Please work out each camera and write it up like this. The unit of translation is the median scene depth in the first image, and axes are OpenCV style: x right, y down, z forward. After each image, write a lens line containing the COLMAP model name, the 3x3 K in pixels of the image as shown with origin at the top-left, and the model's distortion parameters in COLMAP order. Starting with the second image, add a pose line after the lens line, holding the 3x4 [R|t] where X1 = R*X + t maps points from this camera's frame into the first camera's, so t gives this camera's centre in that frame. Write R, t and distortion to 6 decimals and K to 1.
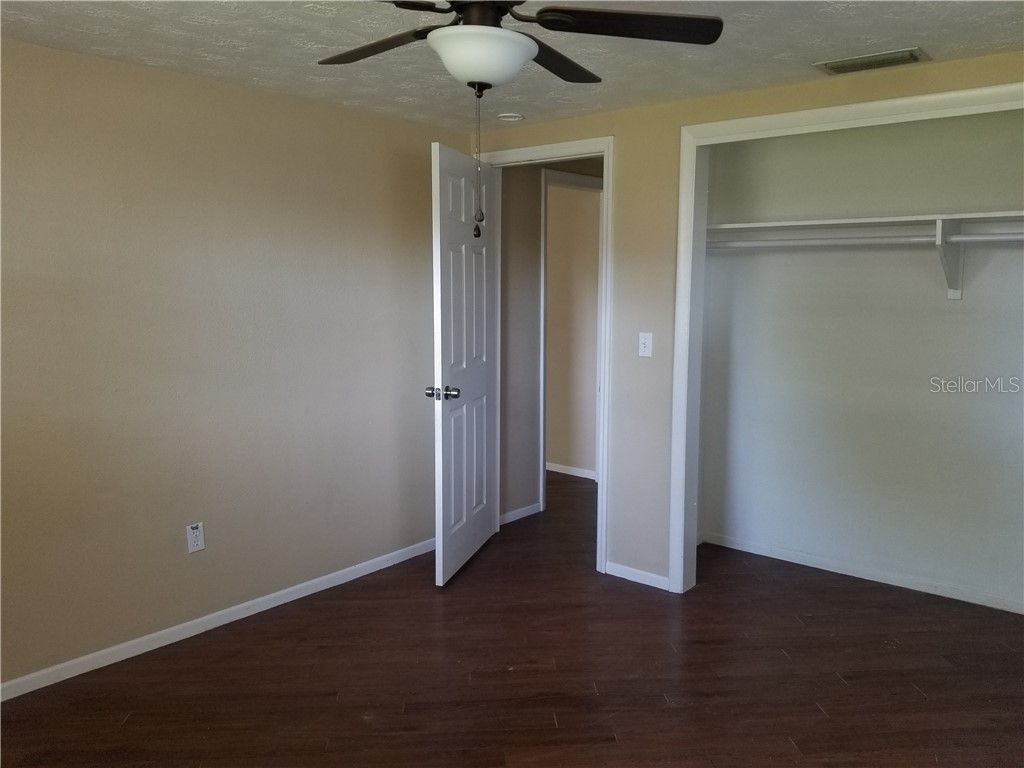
lens RADIAL K [[799.9, 0, 517.6], [0, 799.9, 376.1], [0, 0, 1]] dist [0.067784, -0.145741]
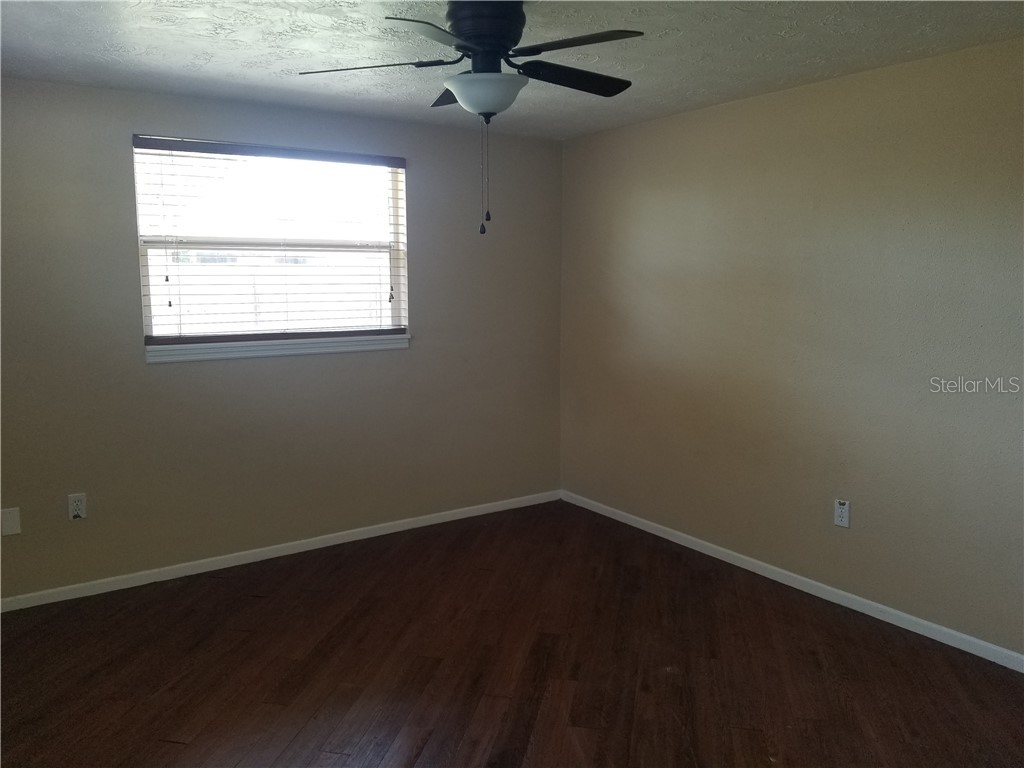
lens RADIAL K [[799.9, 0, 517.6], [0, 799.9, 376.1], [0, 0, 1]] dist [0.067784, -0.145741]
pose [[-0.238398, 0.130701, -0.962333, 0.814344], [-0.123593, 0.978763, 0.163550, -0.112453], [0.963271, 0.157928, -0.217181, 0.923284]]
